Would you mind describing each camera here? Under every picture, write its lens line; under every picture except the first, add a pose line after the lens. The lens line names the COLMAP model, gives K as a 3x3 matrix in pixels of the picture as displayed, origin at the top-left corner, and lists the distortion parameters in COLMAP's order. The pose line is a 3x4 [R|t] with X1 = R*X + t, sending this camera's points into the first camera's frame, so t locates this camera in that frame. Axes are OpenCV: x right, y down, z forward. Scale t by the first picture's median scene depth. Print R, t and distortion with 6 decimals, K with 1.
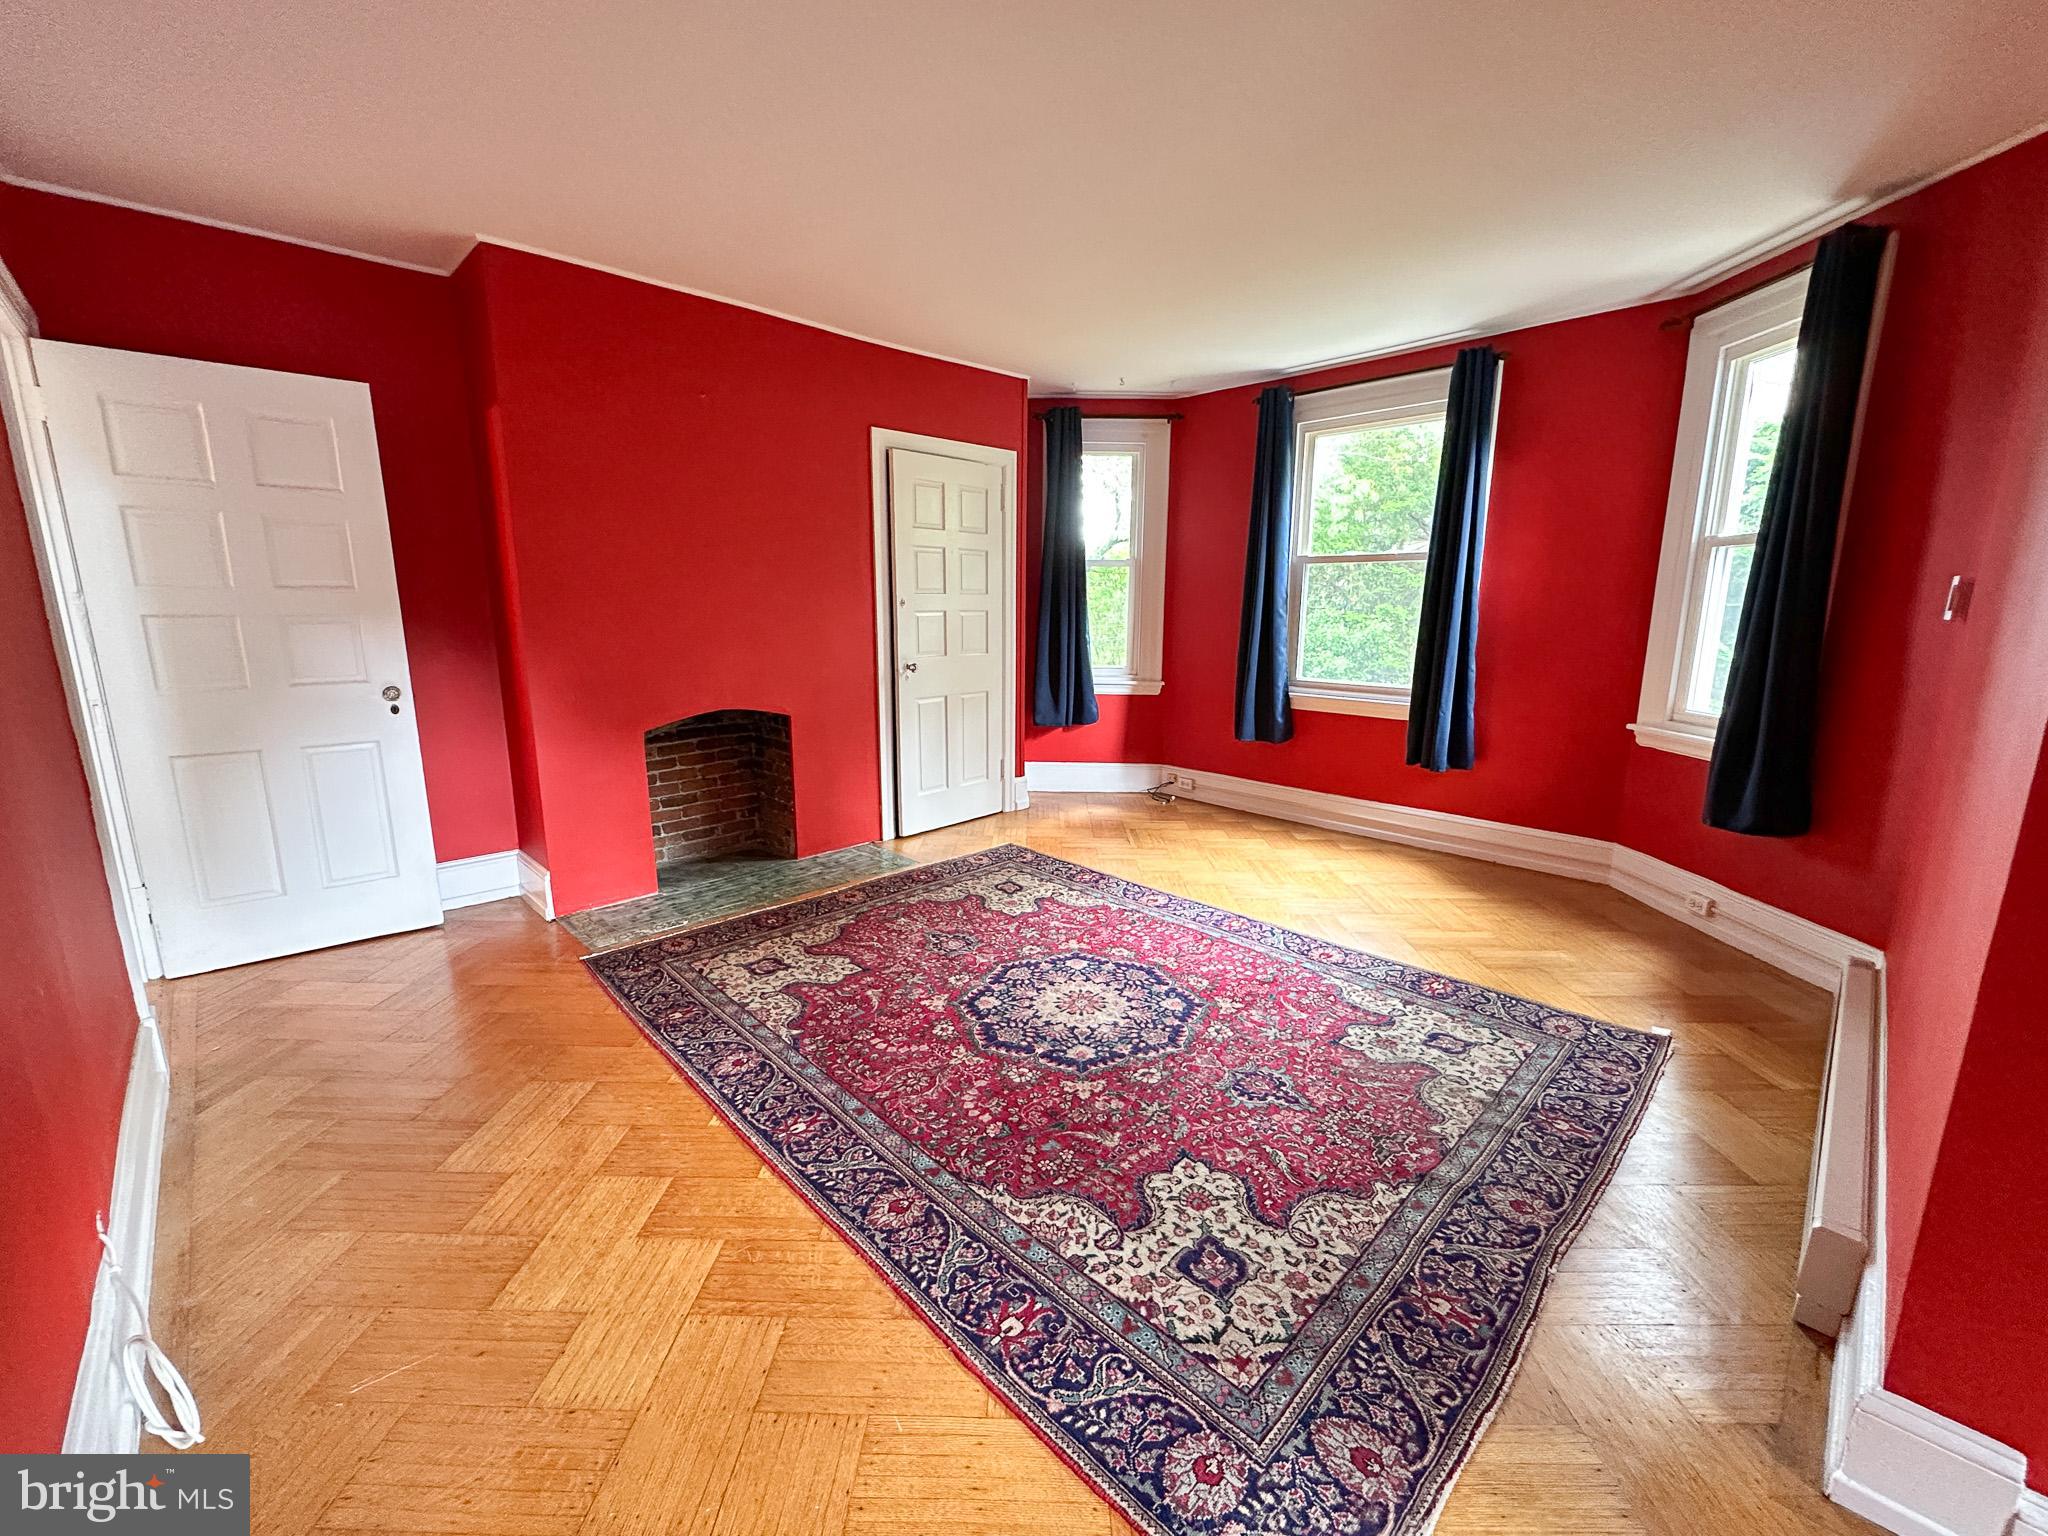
lens RADIAL K [[828.9, 0, 1010.5], [0, 828.9, 764.3], [0, 0, 1]] dist [0.001210, -0.000240]
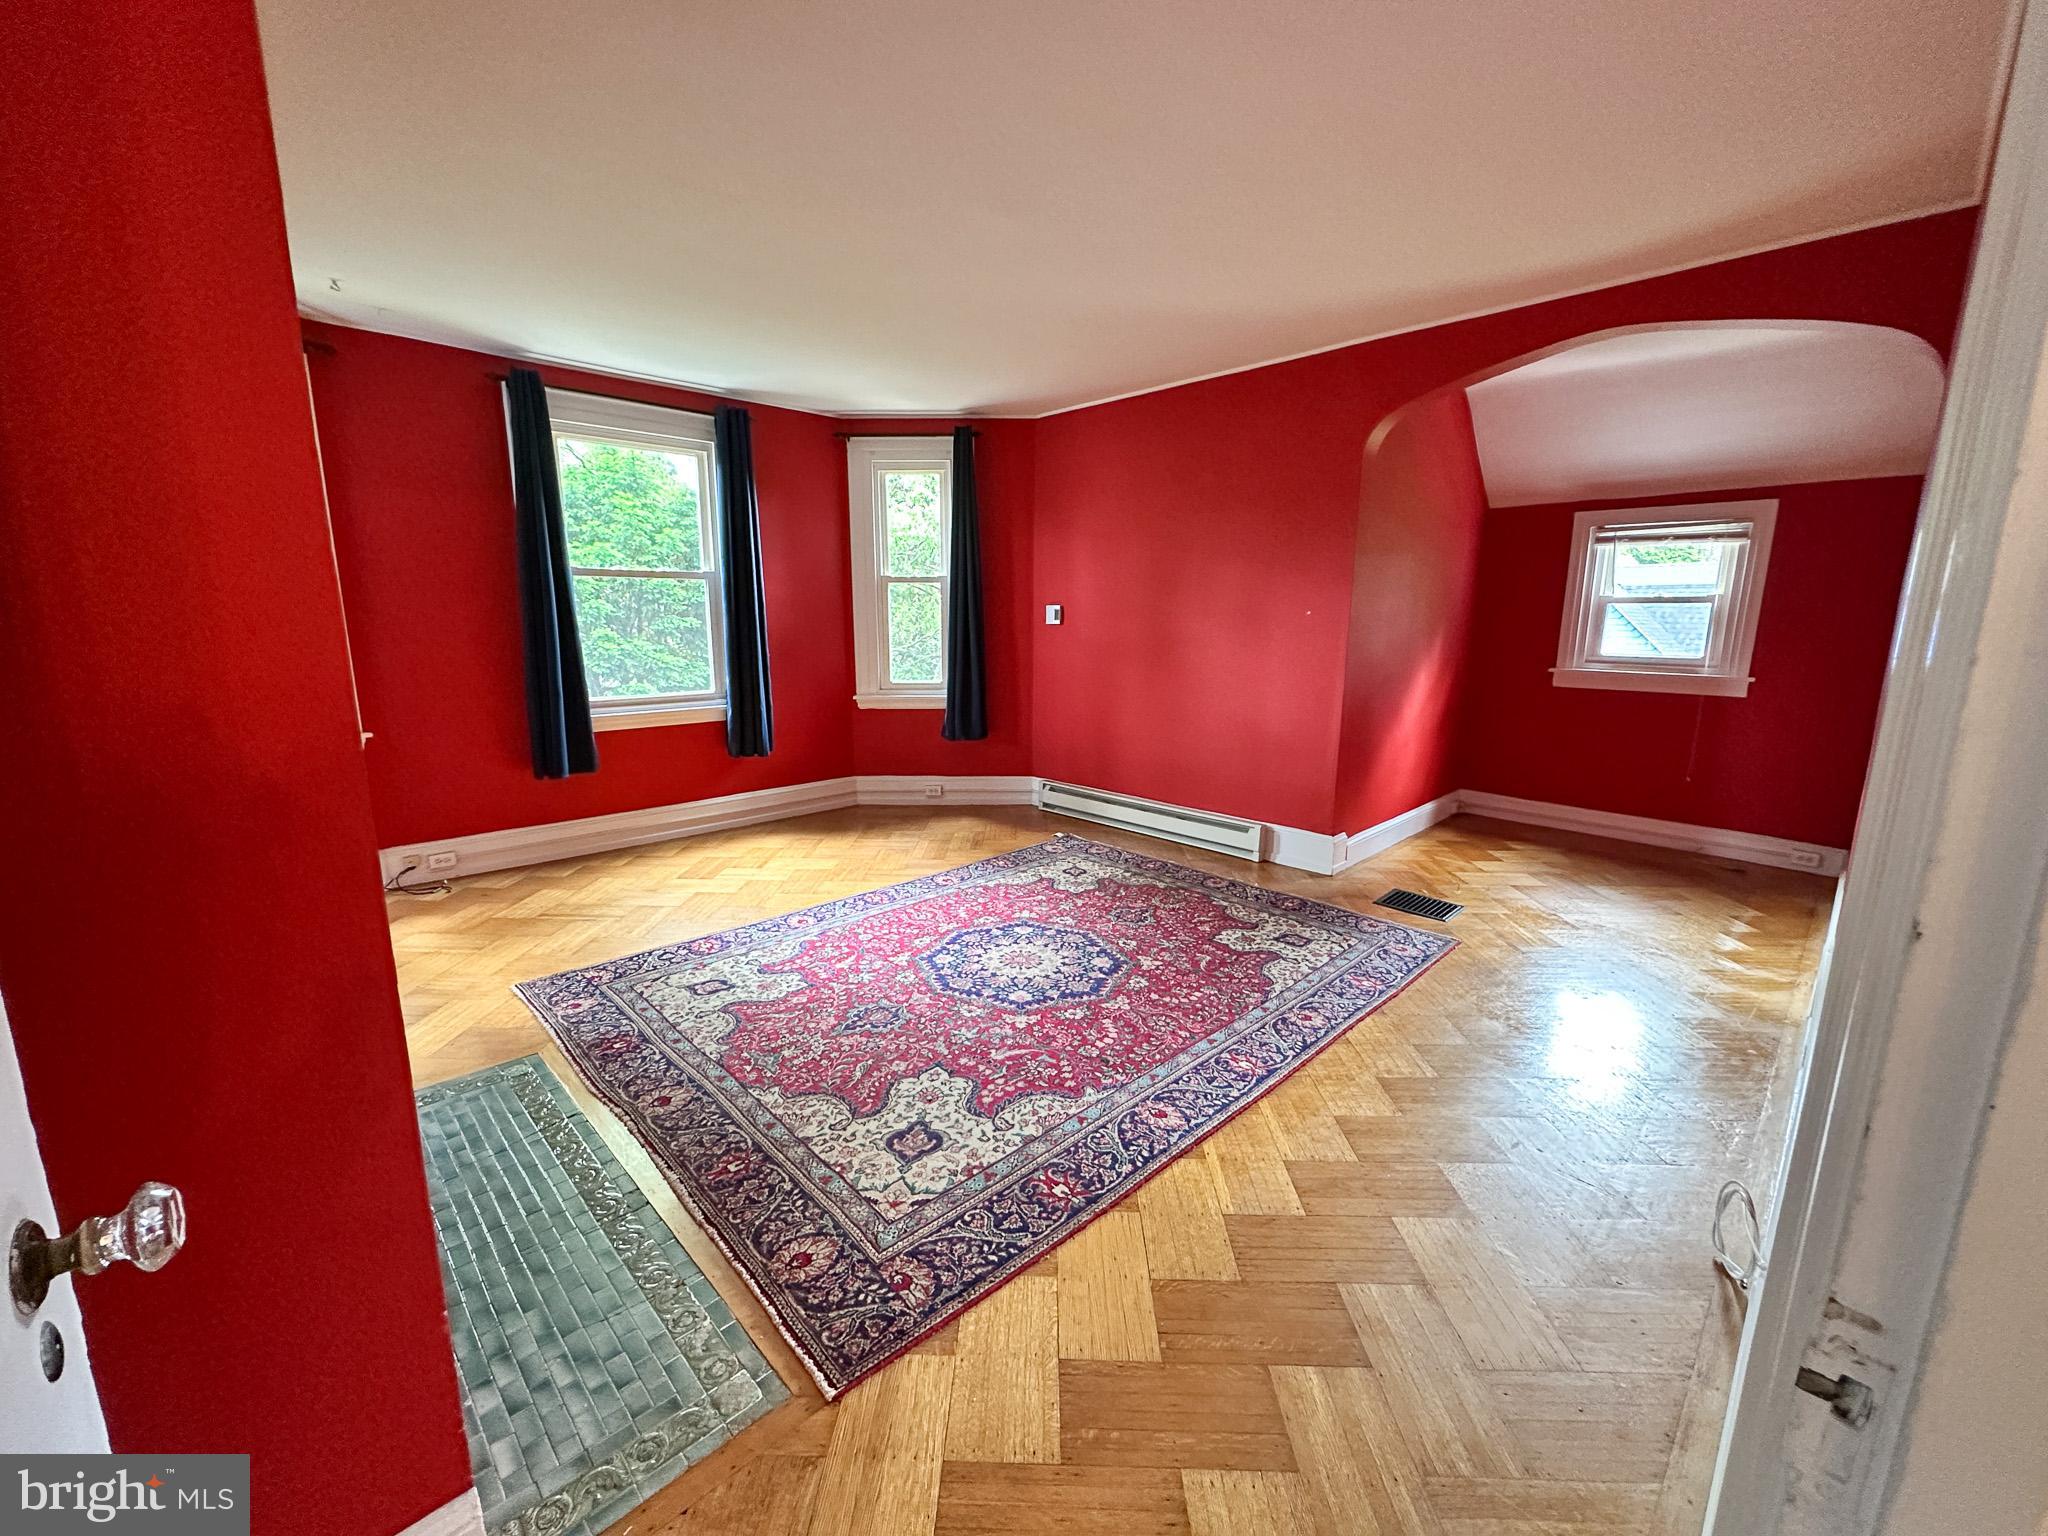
lens RADIAL K [[828.9, 0, 1010.5], [0, 828.9, 768.4], [0, 0, 1]] dist [0.001210, -0.000240]
pose [[0.001096, -0.190514, 0.981684, -0.948887], [0.188866, 0.964056, 0.186882, -0.186137], [-0.982002, 0.185202, 0.037038, 0.847433]]
